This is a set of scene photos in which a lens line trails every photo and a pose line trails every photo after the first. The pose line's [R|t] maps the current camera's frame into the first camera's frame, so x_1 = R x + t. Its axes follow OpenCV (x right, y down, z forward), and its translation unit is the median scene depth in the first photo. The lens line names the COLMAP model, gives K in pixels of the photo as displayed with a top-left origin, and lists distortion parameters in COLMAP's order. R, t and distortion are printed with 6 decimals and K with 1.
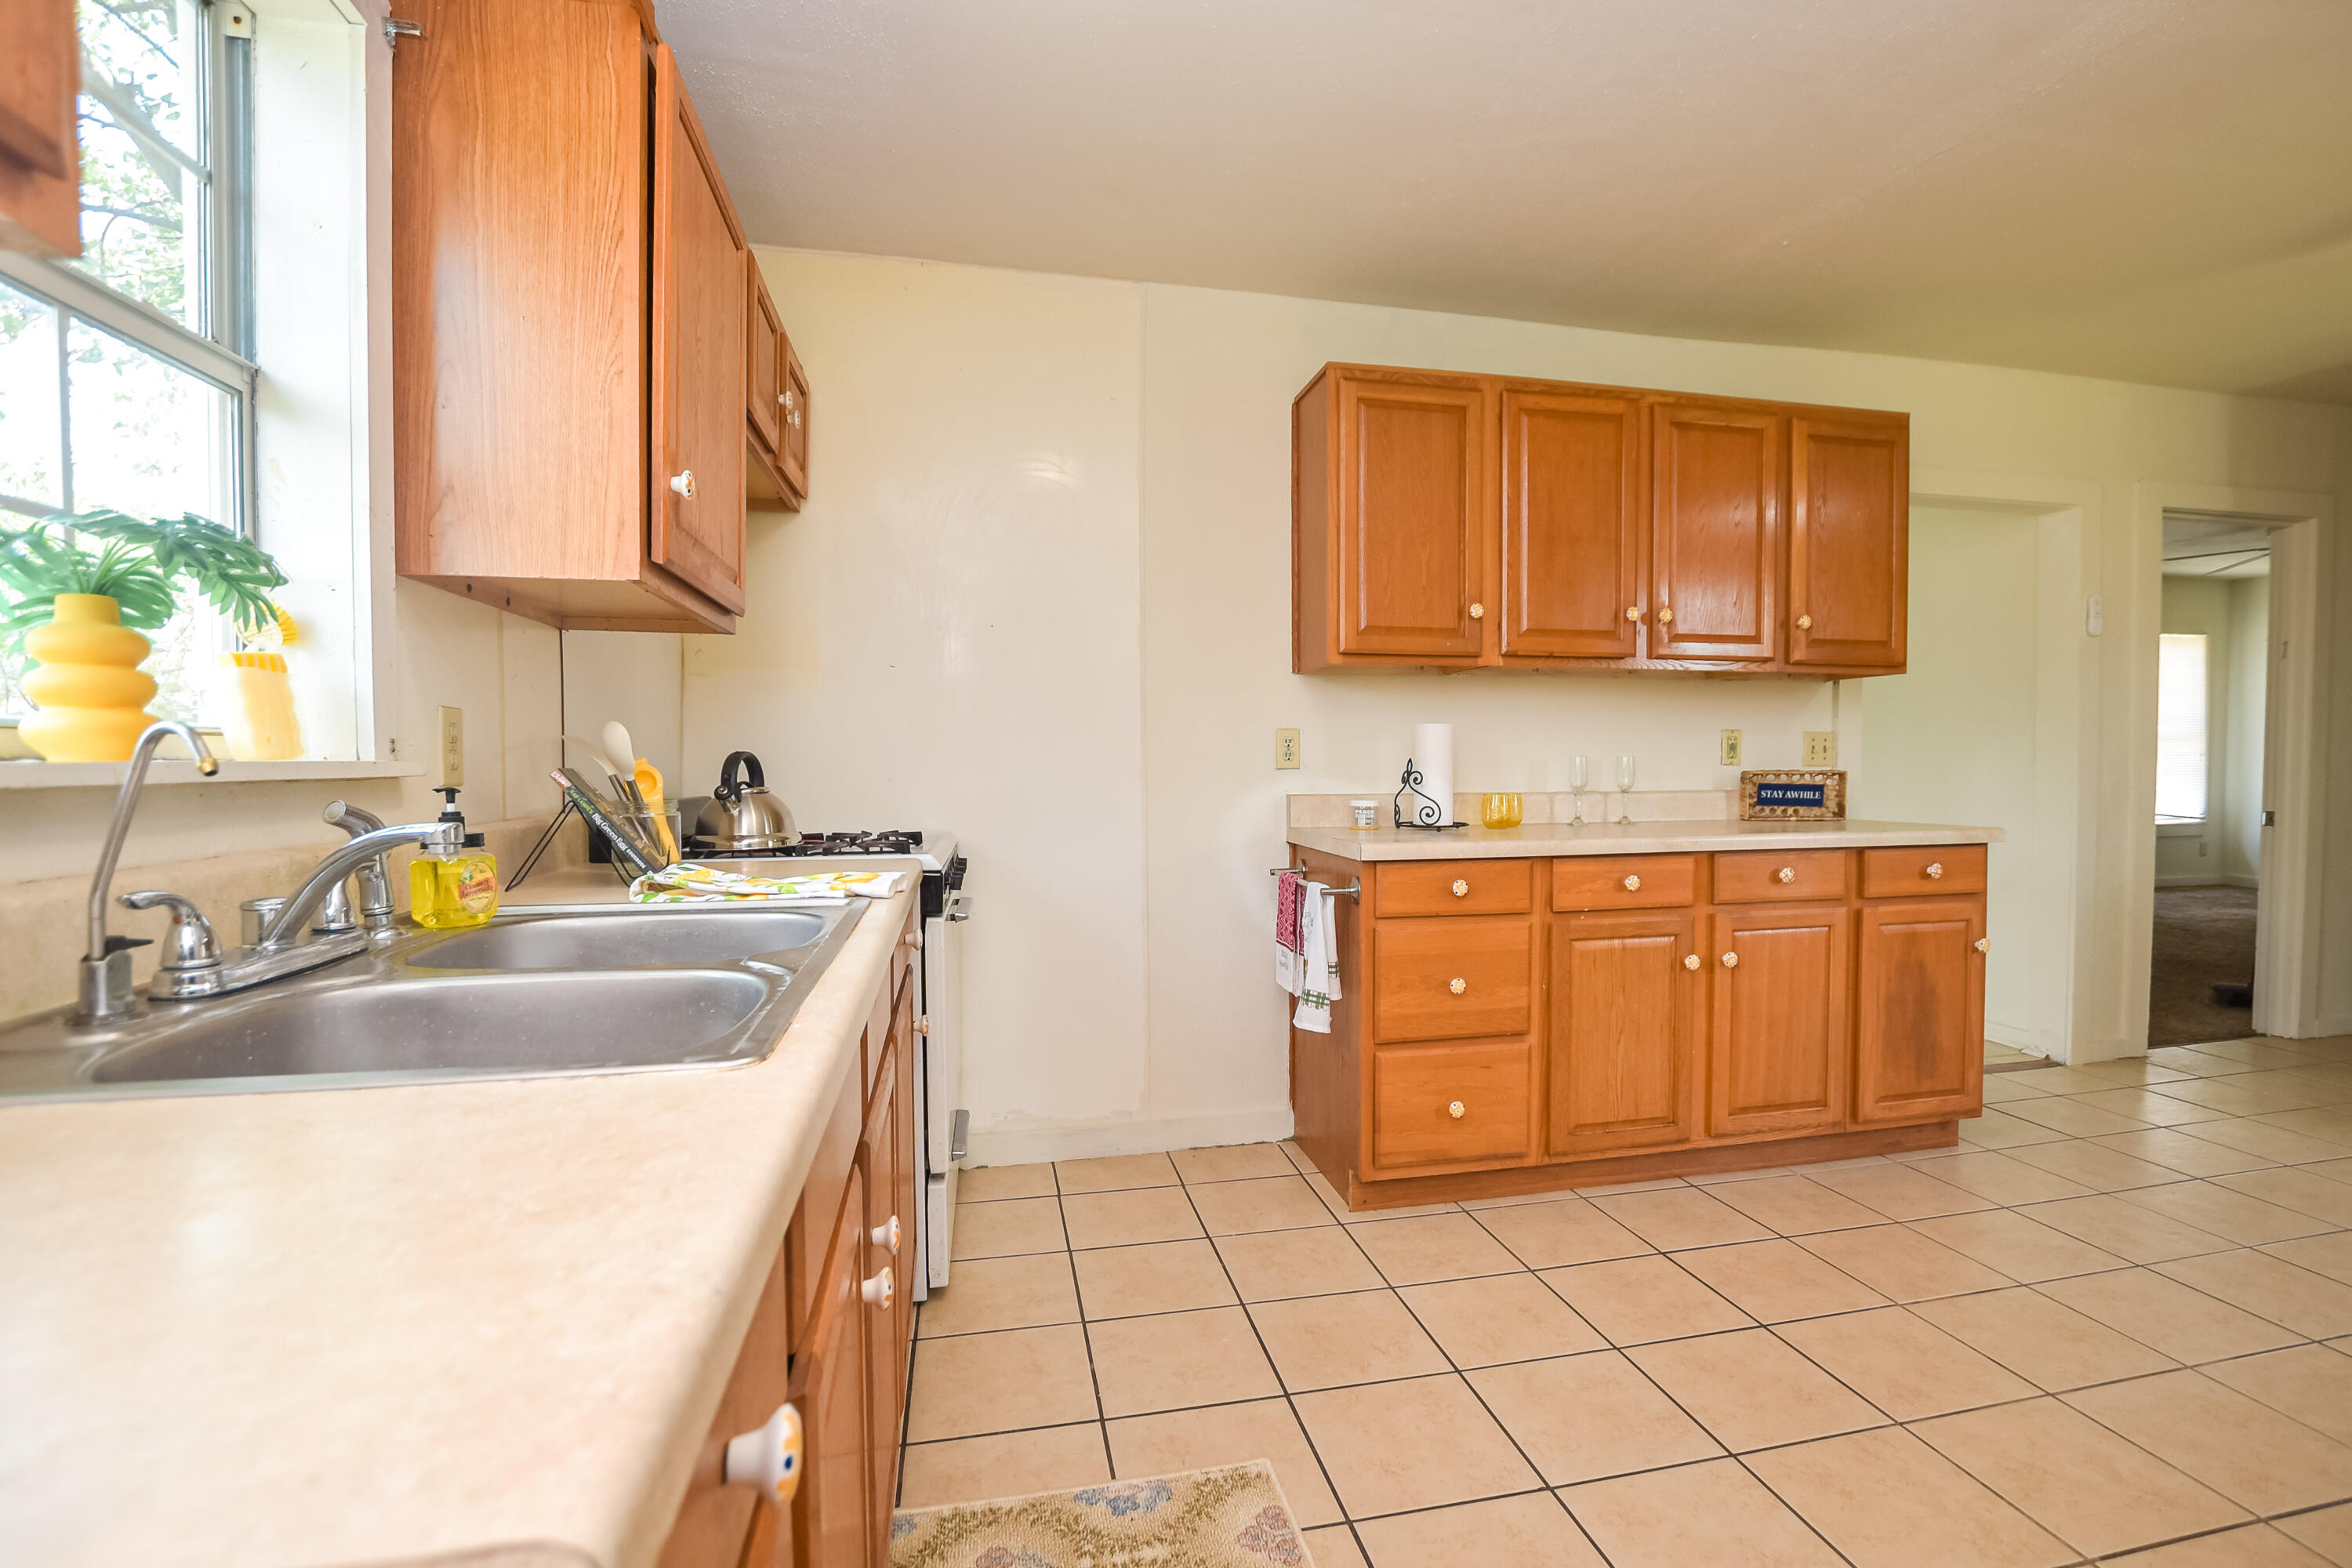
lens RADIAL K [[1074.5, 0, 1212.3], [0, 1074.5, 800.0], [0, 0, 1]] dist [-0.029954, 0.002852]
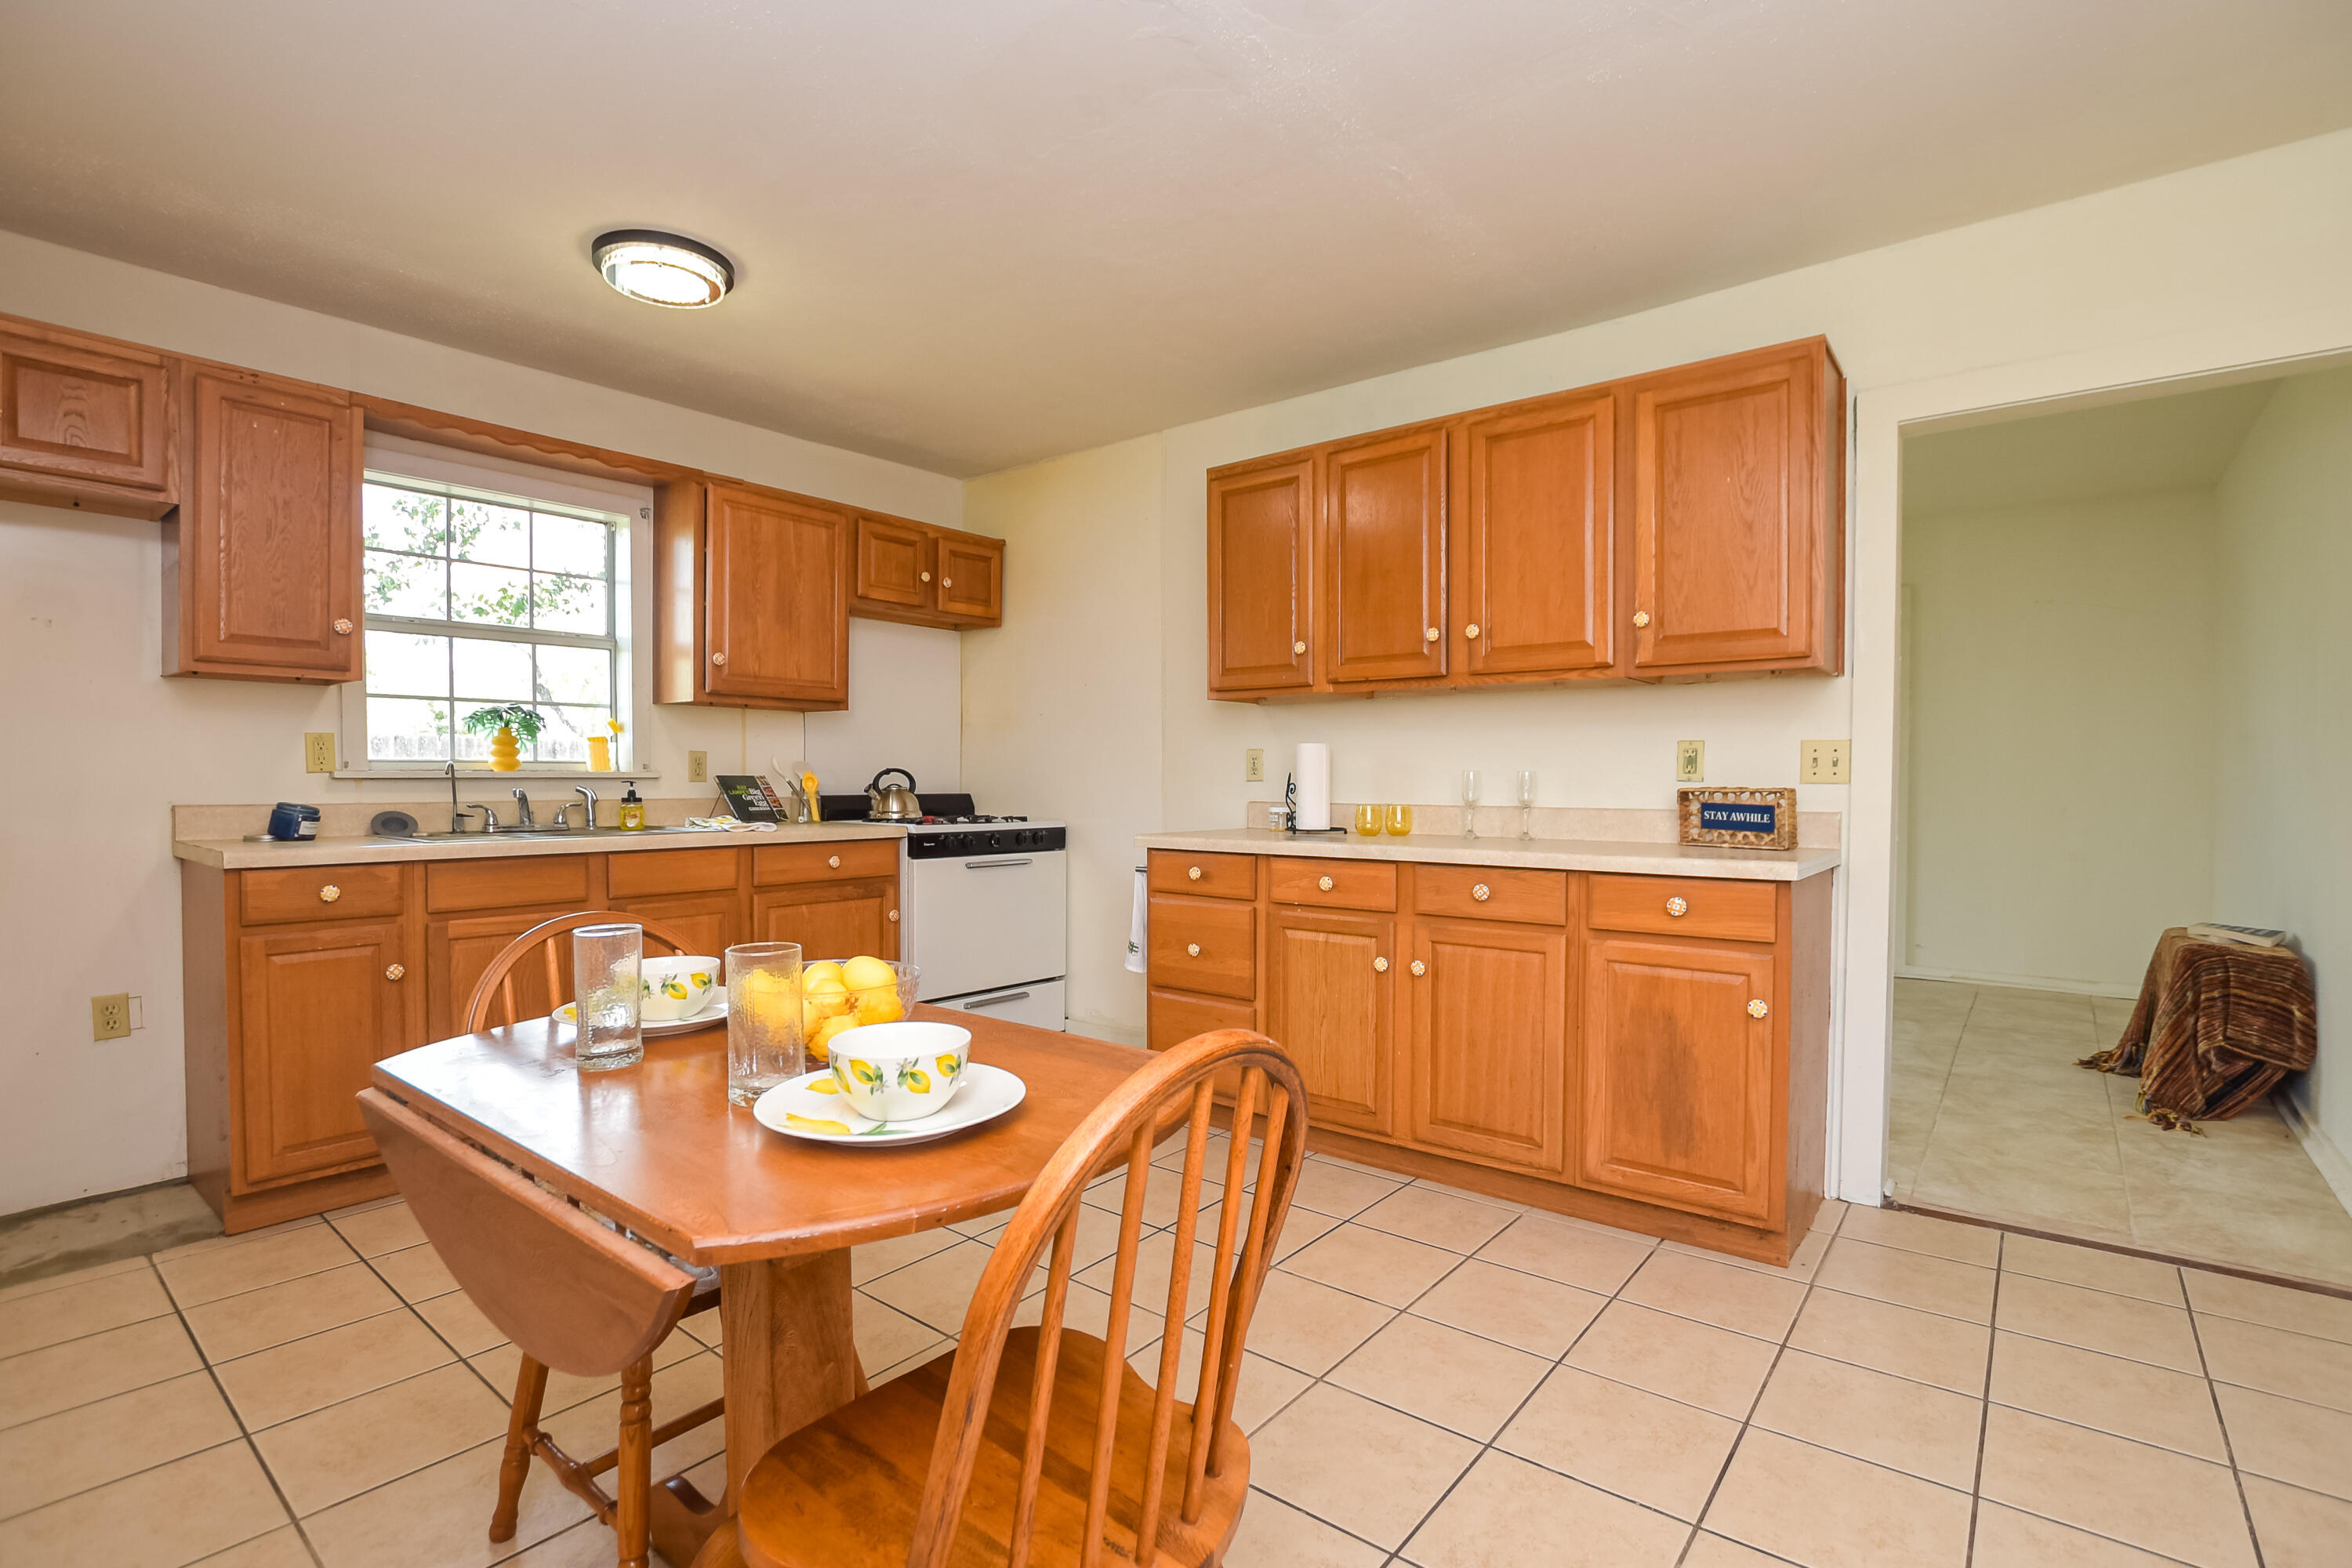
lens RADIAL K [[1074.5, 0, 1190.4], [0, 1074.5, 798.4], [0, 0, 1]] dist [-0.029954, 0.002852]
pose [[0.629682, 0.019672, -0.776604, 1.078815], [-0.032814, 0.999461, -0.001289, -0.005017], [0.776160, 0.026296, 0.629988, 0.162517]]
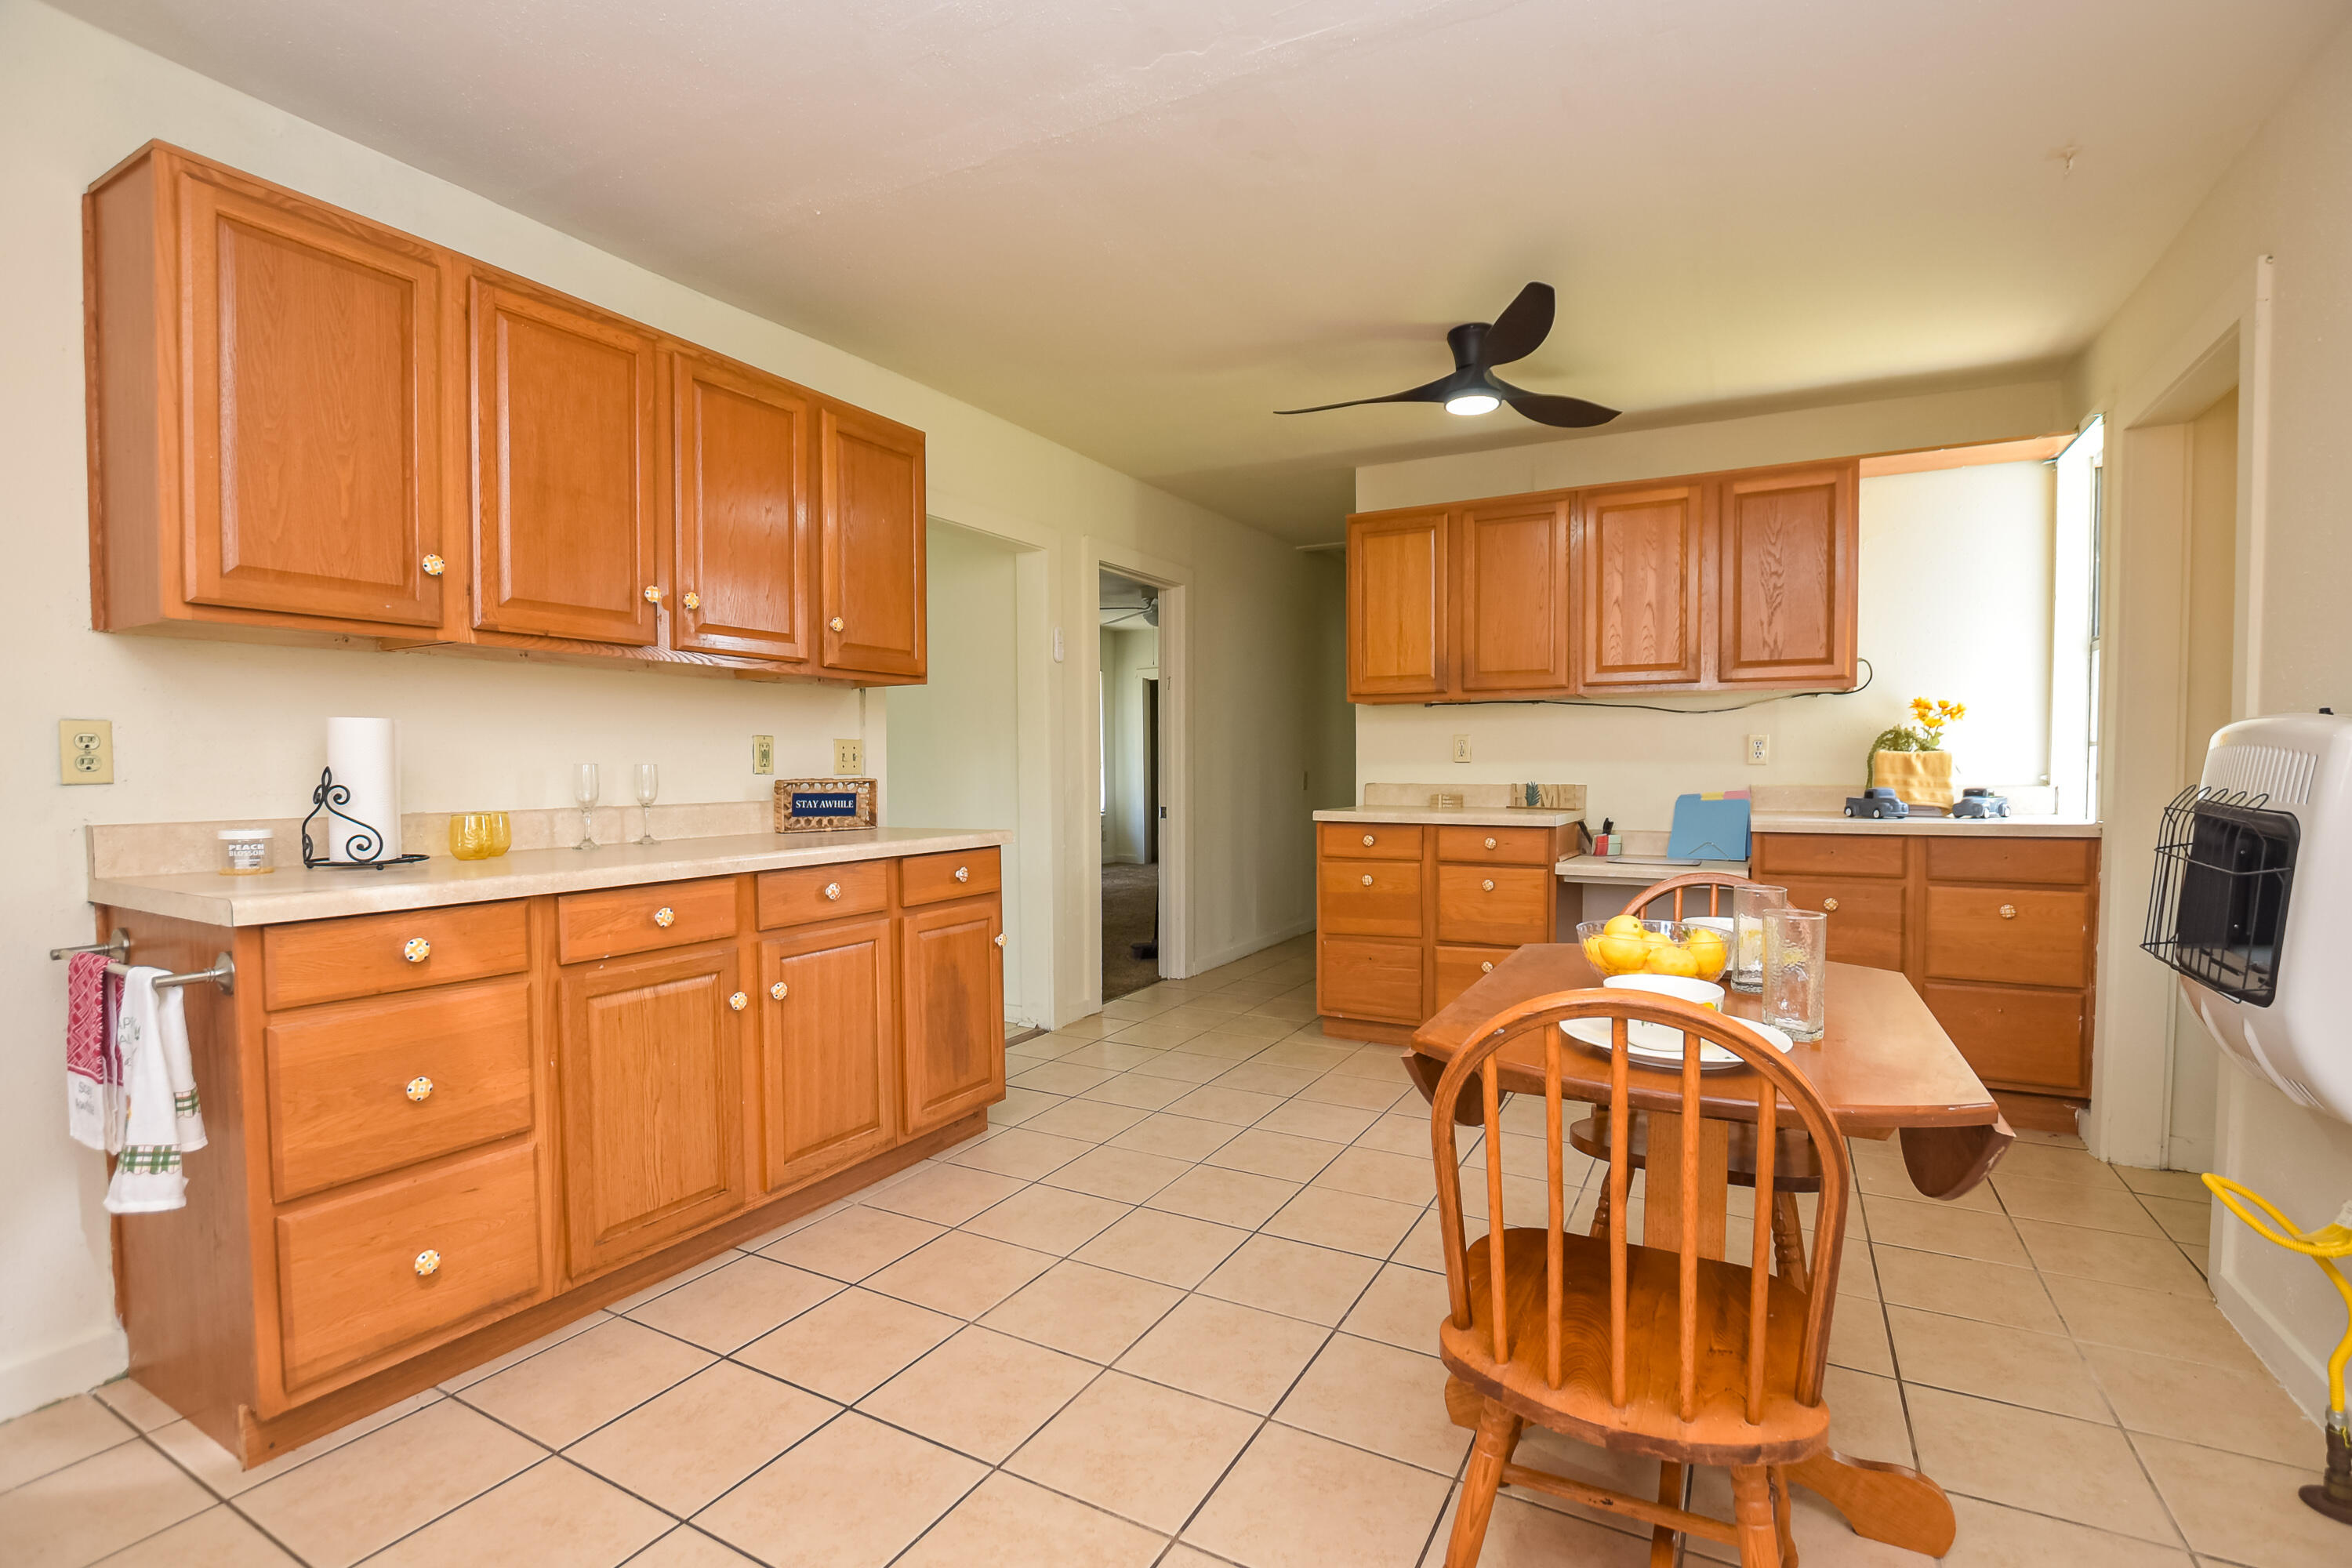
lens RADIAL K [[1074.5, 0, 1194.7], [0, 1074.5, 802.2], [0, 0, 1]] dist [-0.029954, 0.002852]
pose [[0.653270, -0.024328, 0.756734, 0.035976], [0.028925, 0.999556, 0.007165, -0.004892], [-0.756572, 0.017208, 0.653684, 0.137539]]
